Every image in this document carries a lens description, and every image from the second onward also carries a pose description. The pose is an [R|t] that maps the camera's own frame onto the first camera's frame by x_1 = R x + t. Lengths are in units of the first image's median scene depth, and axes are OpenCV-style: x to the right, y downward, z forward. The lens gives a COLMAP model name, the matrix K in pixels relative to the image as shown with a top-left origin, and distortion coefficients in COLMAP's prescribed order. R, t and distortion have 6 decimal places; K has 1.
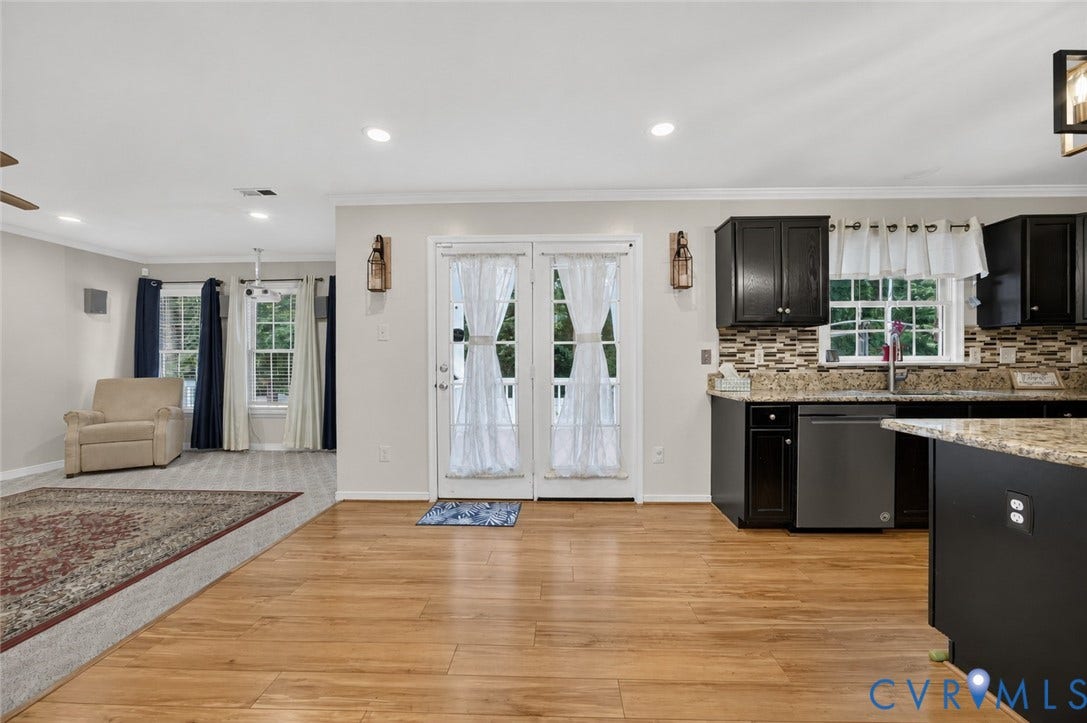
lens RADIAL K [[415.0, 0, 546.8], [0, 415.0, 365.7], [0, 0, 1]] dist [-0.016570, 0.004135]
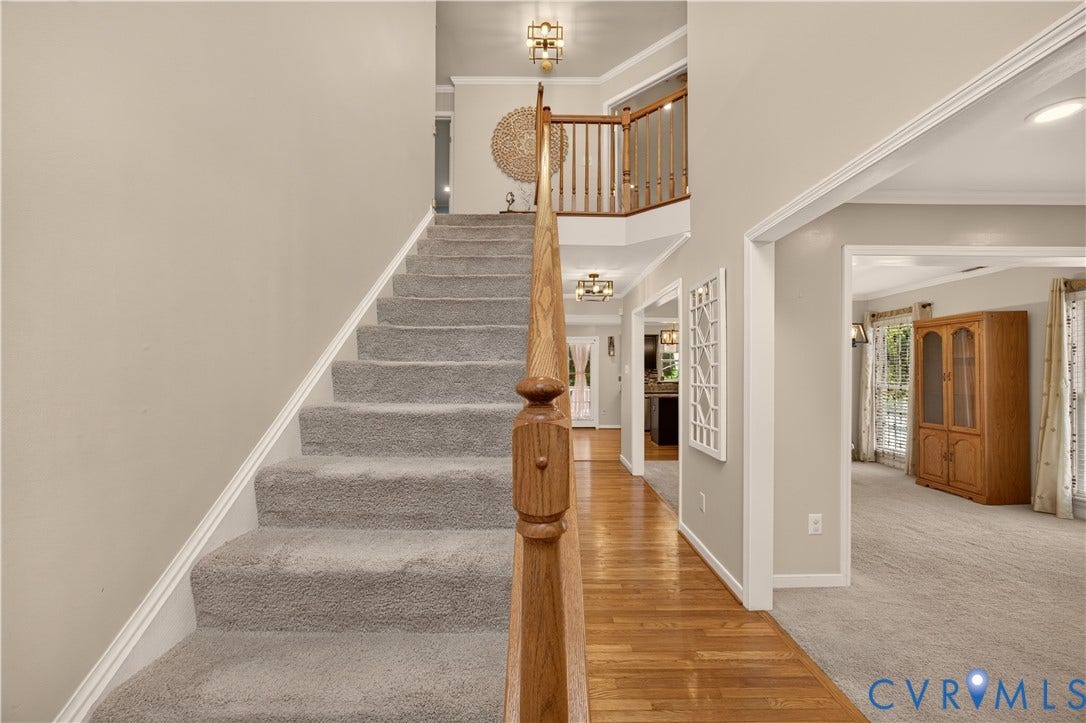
lens RADIAL K [[414.6, 0, 546.3], [0, 414.6, 365.7], [0, 0, 1]] dist [-0.016570, 0.004135]
pose [[0.999772, -0.000167, 0.021371, -0.212818], [0.000400, 0.999940, -0.010936, -0.085927], [-0.021368, 0.010942, 0.999712, -2.005704]]
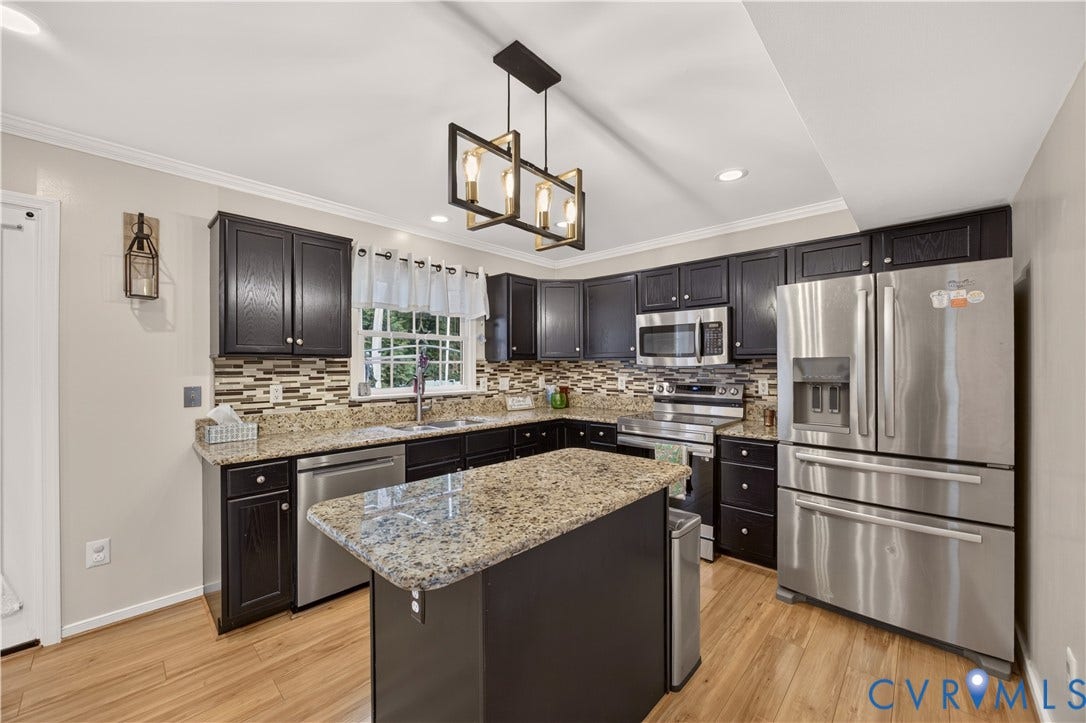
lens RADIAL K [[414.6, 0, 546.3], [0, 414.6, 365.7], [0, 0, 1]] dist [-0.016570, 0.004135]
pose [[0.670251, 0.000640, 0.742134, 0.275451], [0.006610, 0.999955, -0.006832, -0.068711], [-0.742105, 0.009484, 0.670216, 0.063740]]
